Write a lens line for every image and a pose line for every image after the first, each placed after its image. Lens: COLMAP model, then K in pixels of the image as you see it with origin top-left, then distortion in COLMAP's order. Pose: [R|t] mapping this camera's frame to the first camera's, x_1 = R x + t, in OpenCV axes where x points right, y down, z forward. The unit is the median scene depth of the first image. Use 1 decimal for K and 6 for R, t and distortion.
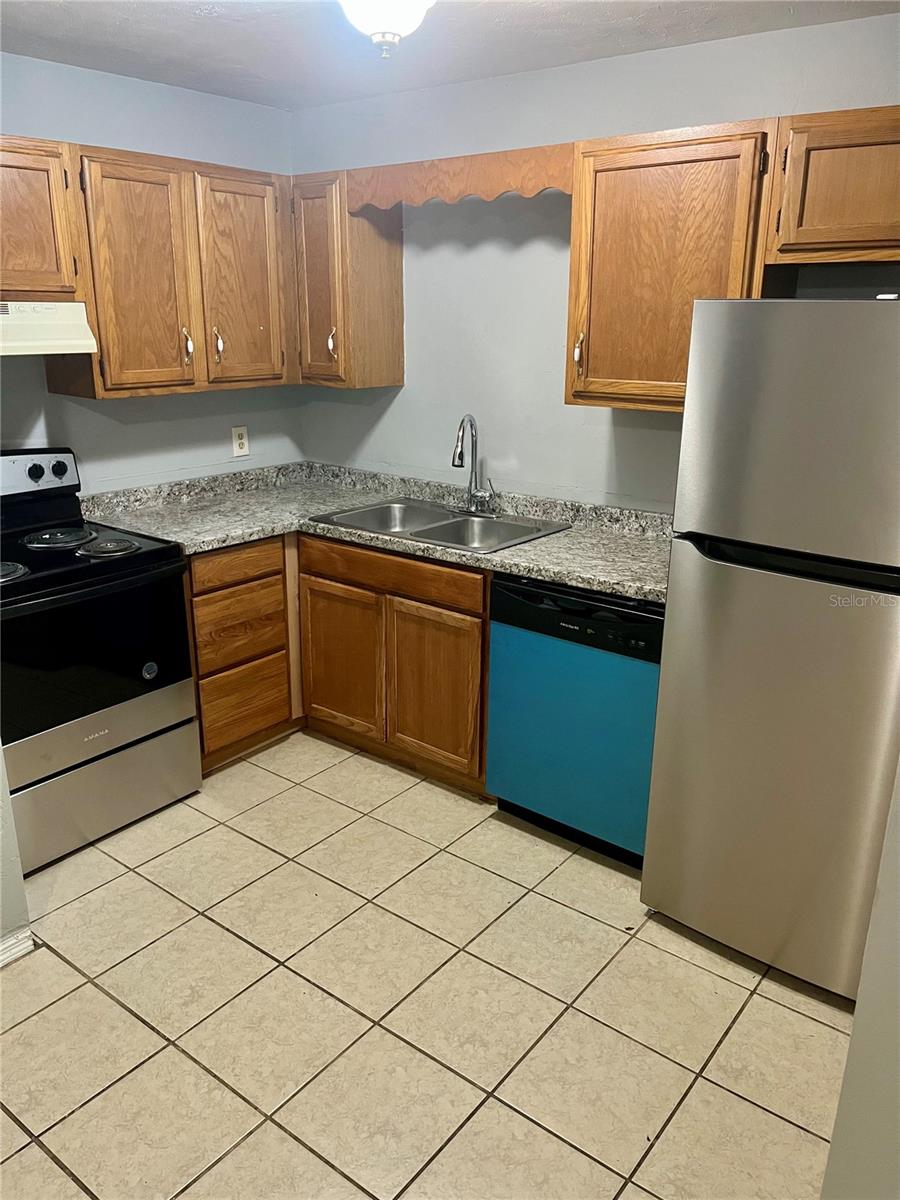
lens RADIAL K [[909.3, 0, 461.8], [0, 909.3, 598.5], [0, 0, 1]] dist [0.057756, -0.081050]
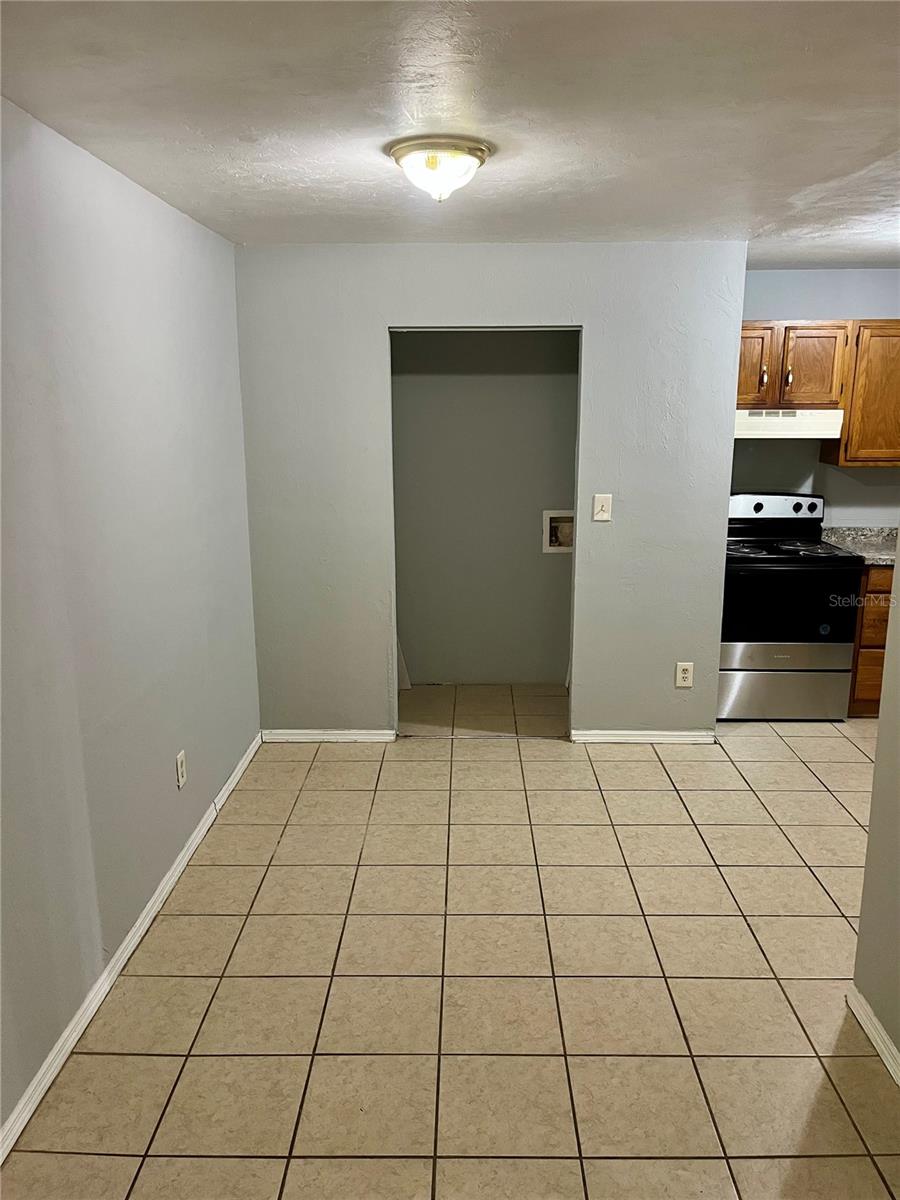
lens RADIAL K [[909.3, 0, 455.9], [0, 909.3, 606.1], [0, 0, 1]] dist [0.057756, -0.081050]
pose [[0.597146, 0.169735, -0.783969, 0.533154], [-0.238919, 0.970631, 0.028166, 0.147498], [0.765725, 0.170486, 0.620161, -0.517008]]
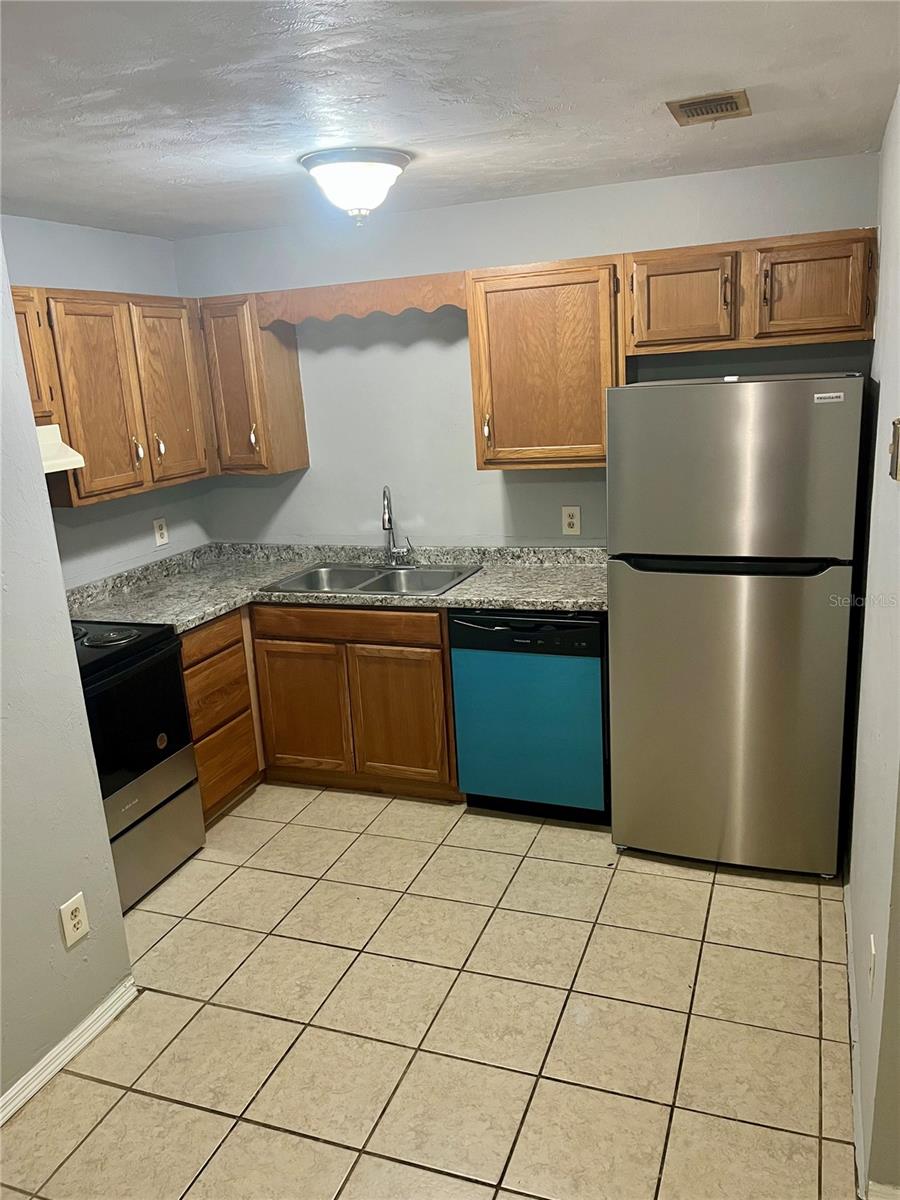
lens RADIAL K [[909.3, 0, 466.9], [0, 909.3, 597.1], [0, 0, 1]] dist [0.057756, -0.081050]
pose [[0.952208, -0.138415, 0.272287, -0.263651], [0.155159, 0.987045, -0.040846, 0.008672], [-0.263106, 0.081141, 0.961349, -0.183874]]
